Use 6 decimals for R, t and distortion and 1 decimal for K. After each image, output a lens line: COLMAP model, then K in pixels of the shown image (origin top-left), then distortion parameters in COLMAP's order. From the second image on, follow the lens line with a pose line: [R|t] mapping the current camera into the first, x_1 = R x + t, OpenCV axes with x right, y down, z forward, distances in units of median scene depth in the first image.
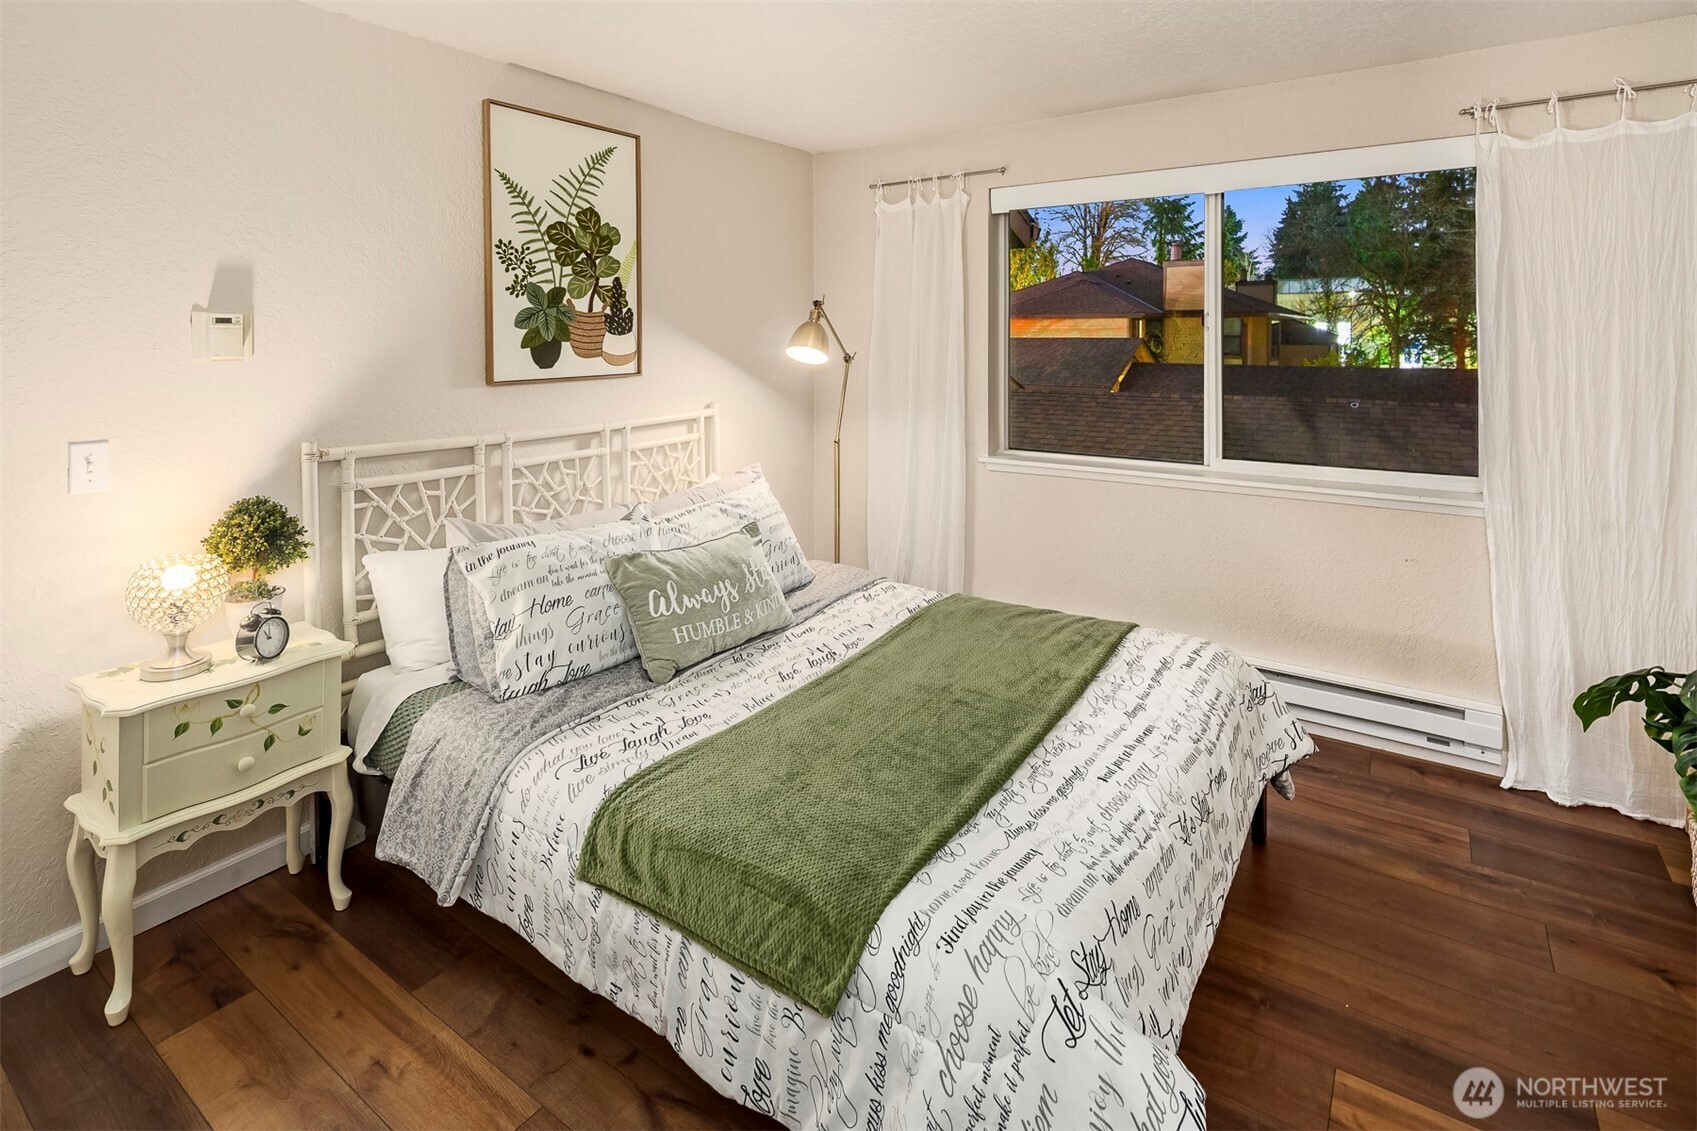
lens RADIAL K [[808.5, 0, 845.5], [0, 808.5, 532.1], [0, 0, 1]] dist [-0.000698, -0.000107]
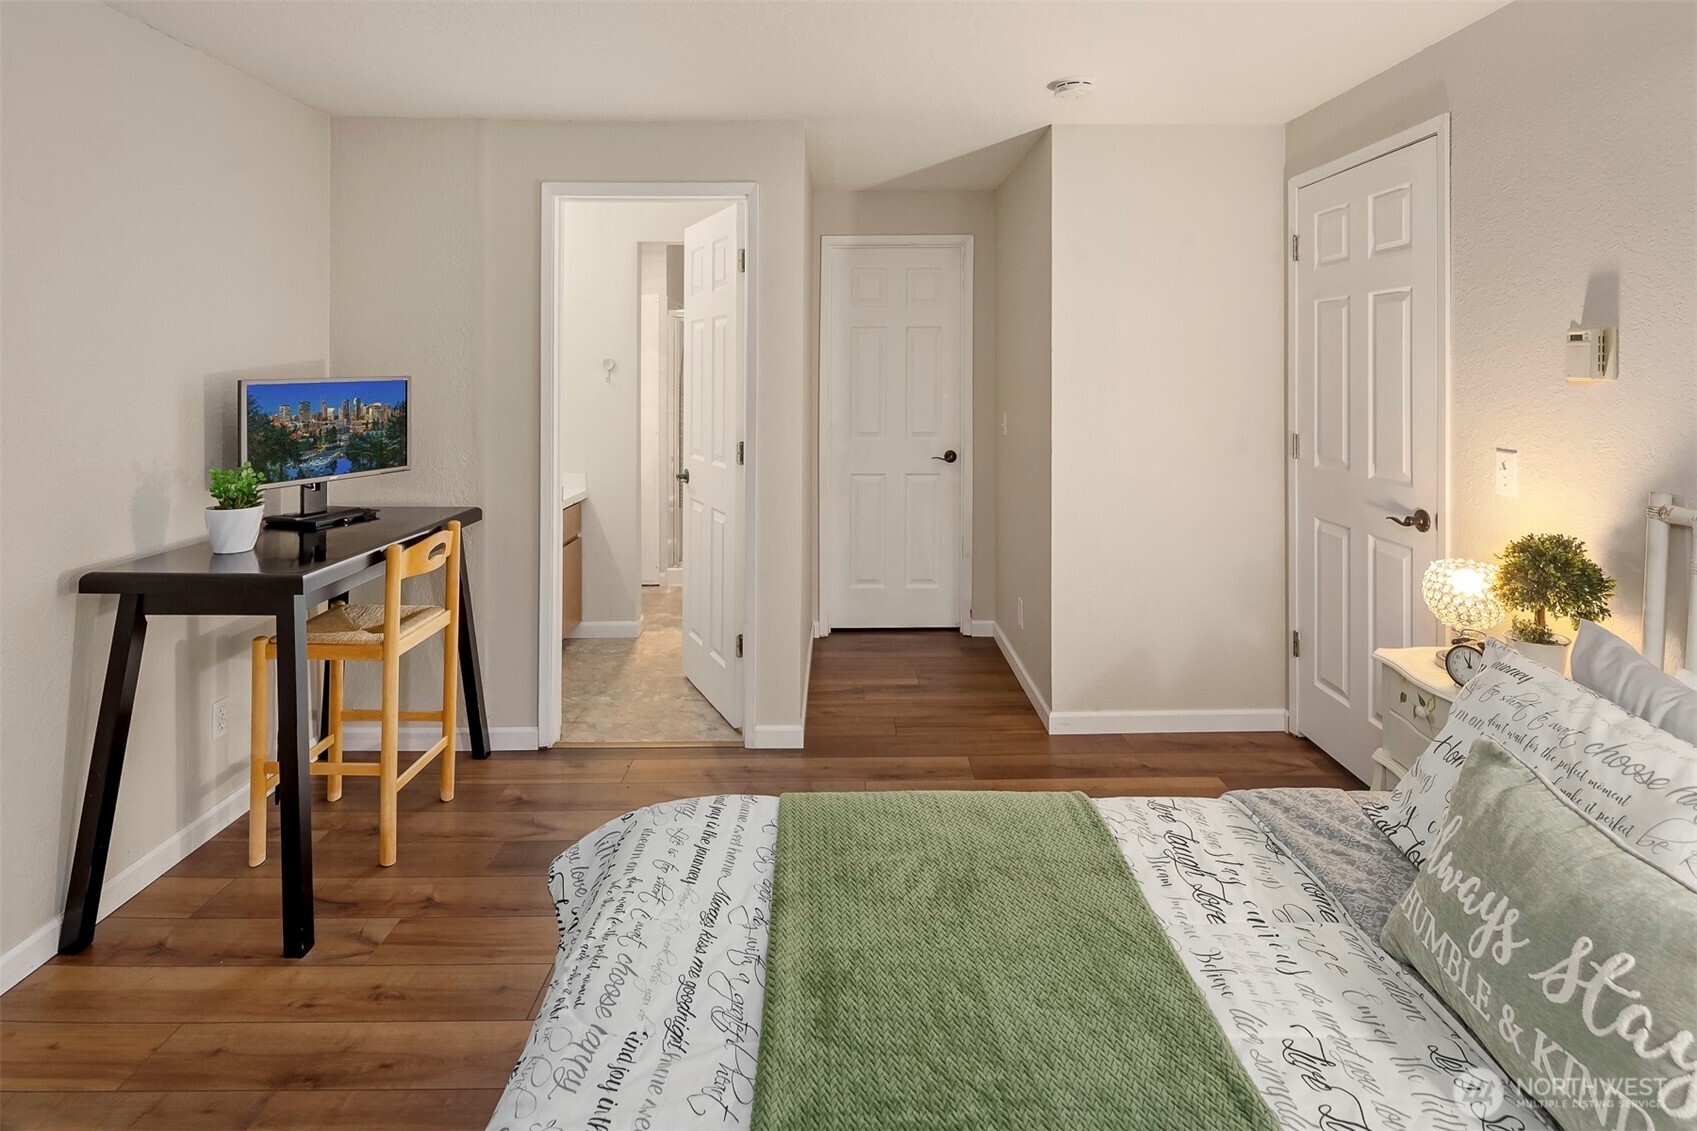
lens RADIAL K [[866.5, 0, 848.5], [0, 866.5, 565.5], [0, 0, 1]] dist [0.000870, 0.000156]
pose [[-0.815578, 0.132274, -0.563326, 0.524939], [-0.133048, 0.904572, 0.405028, -0.341198], [0.563143, 0.405281, -0.720150, 1.451901]]
